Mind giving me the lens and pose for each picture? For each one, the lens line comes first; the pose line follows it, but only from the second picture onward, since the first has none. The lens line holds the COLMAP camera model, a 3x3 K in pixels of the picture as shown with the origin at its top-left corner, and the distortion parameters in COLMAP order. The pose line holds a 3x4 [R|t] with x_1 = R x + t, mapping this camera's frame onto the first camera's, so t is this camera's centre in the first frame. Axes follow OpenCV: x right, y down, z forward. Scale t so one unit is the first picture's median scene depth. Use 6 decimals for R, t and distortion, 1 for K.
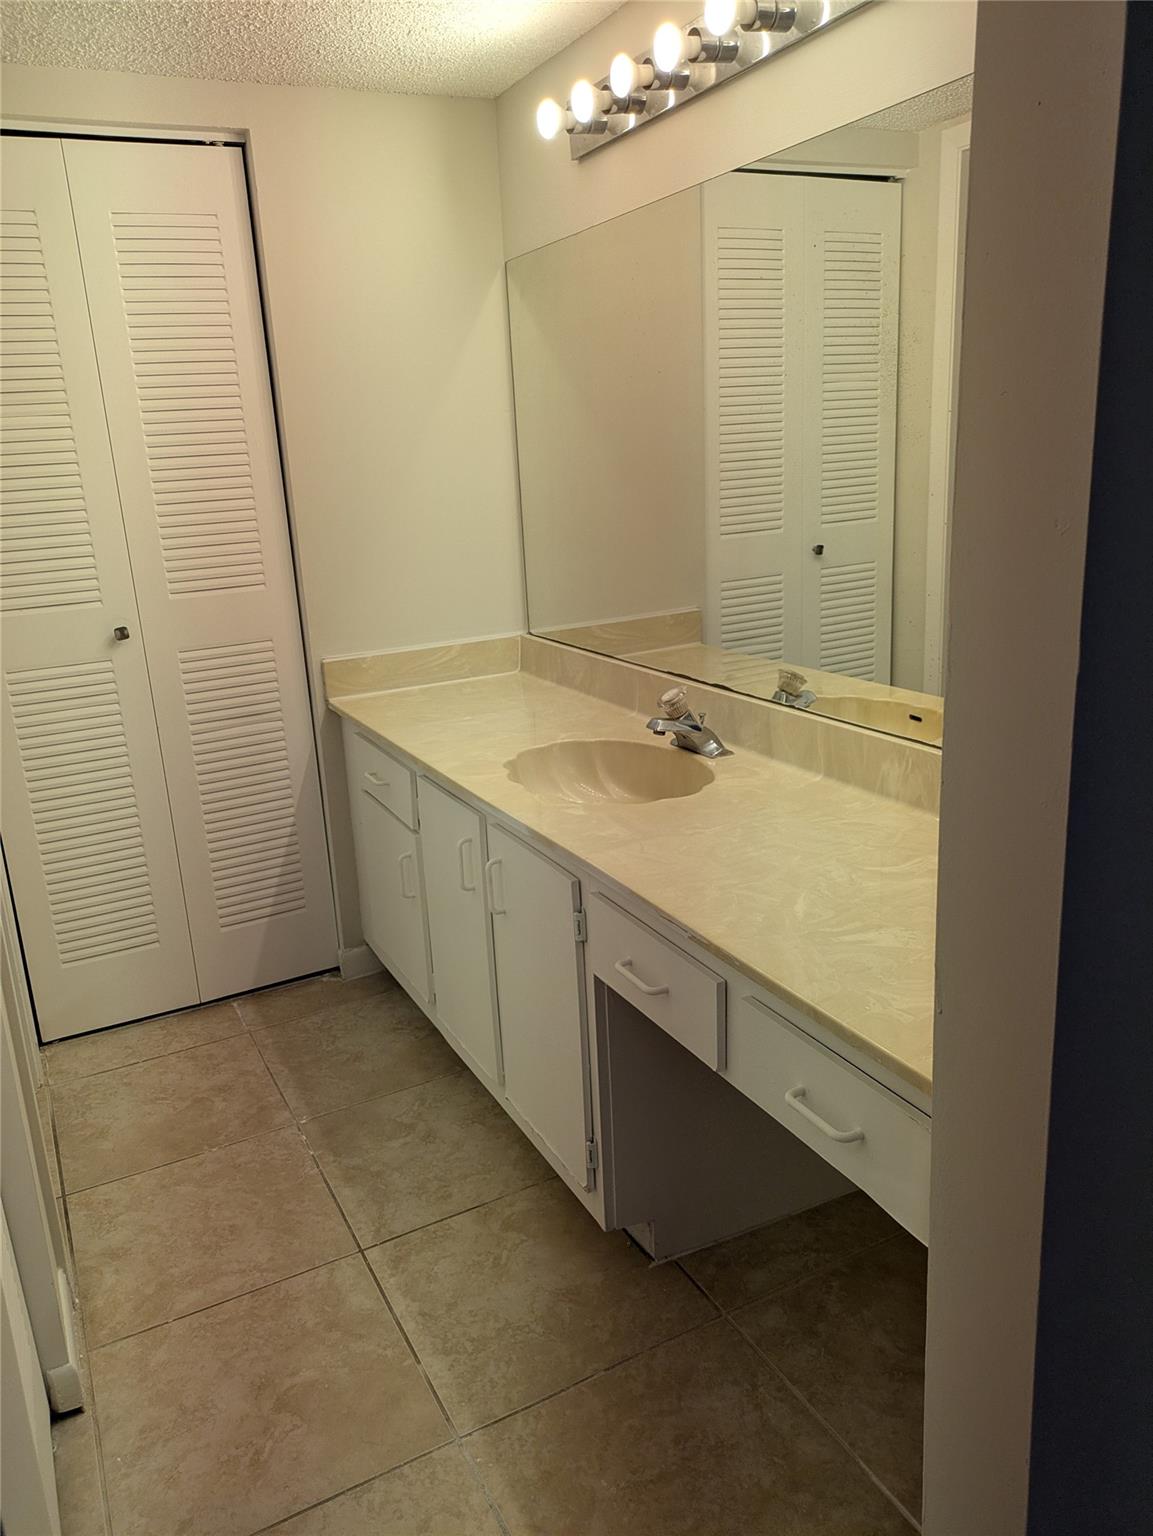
lens RADIAL K [[1136.1, 0, 580.0], [0, 1136.1, 806.3], [0, 0, 1]] dist [0.028435, -0.003357]
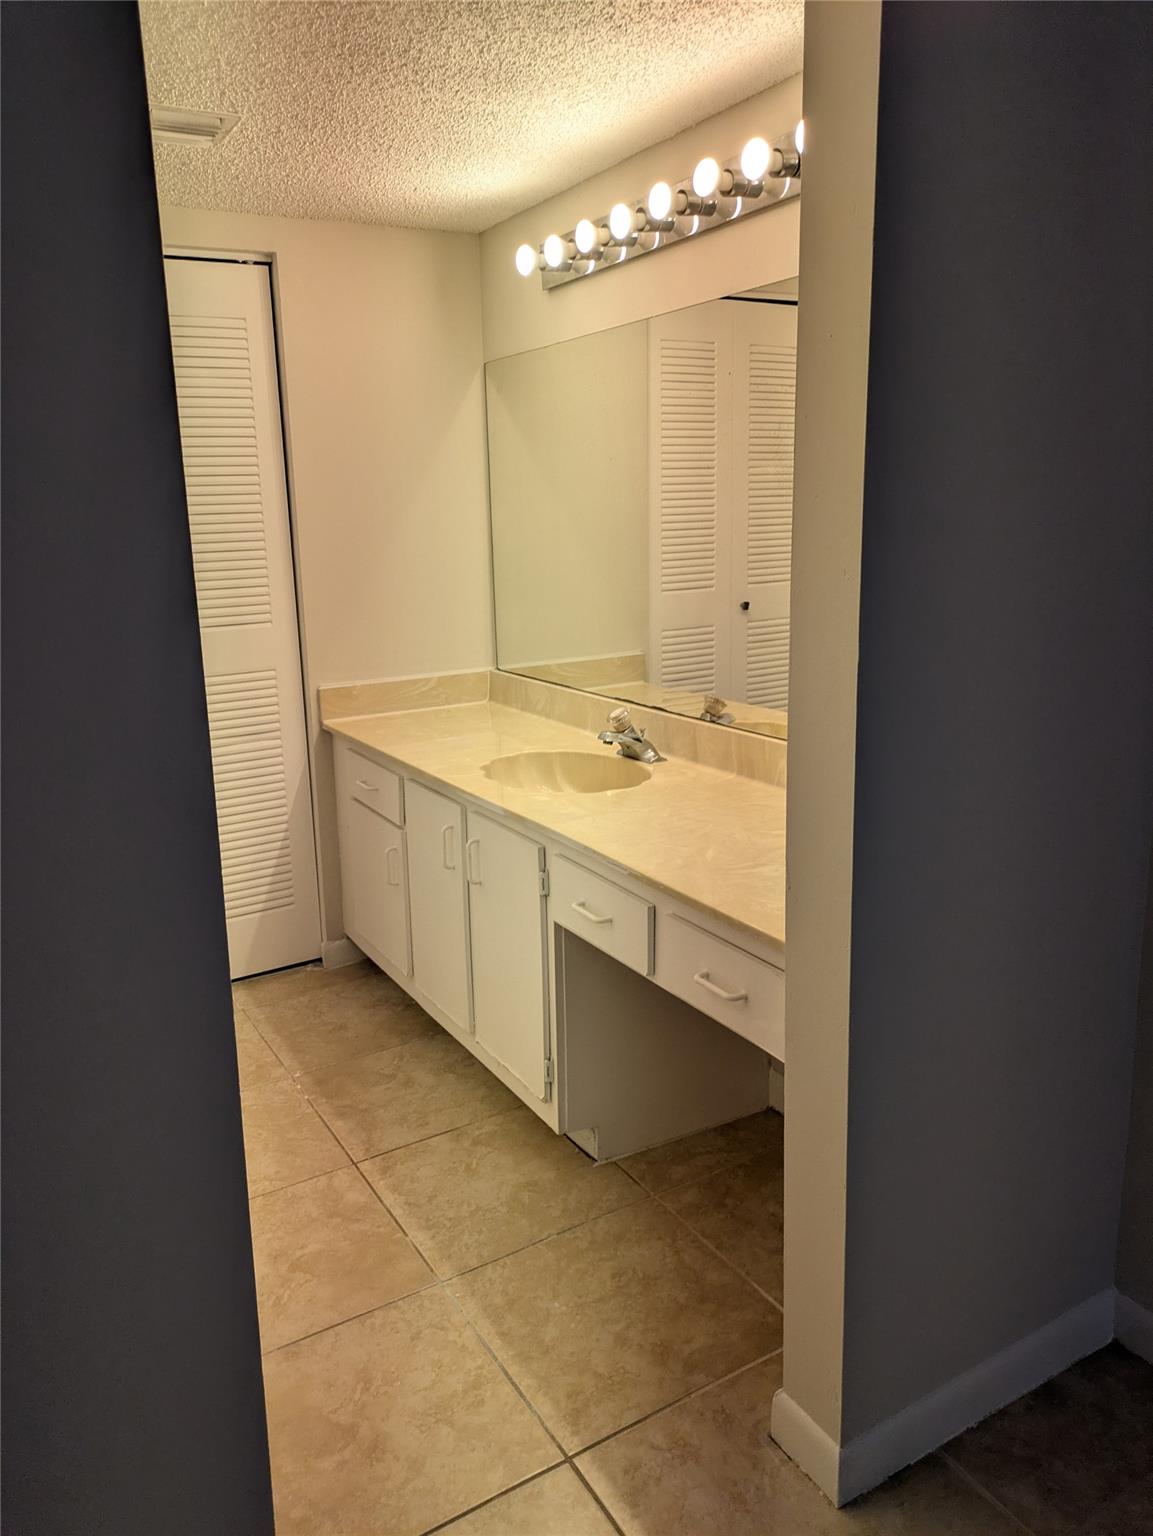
lens RADIAL K [[1143.0, 0, 576.5], [0, 1143.0, 768.0], [0, 0, 1]] dist [0.006448, 0.001069]
pose [[0.998911, 0.019992, 0.042159, -0.016071], [-0.016320, 0.996187, -0.085707, 0.069822], [-0.043712, 0.084926, 0.995428, -0.234040]]
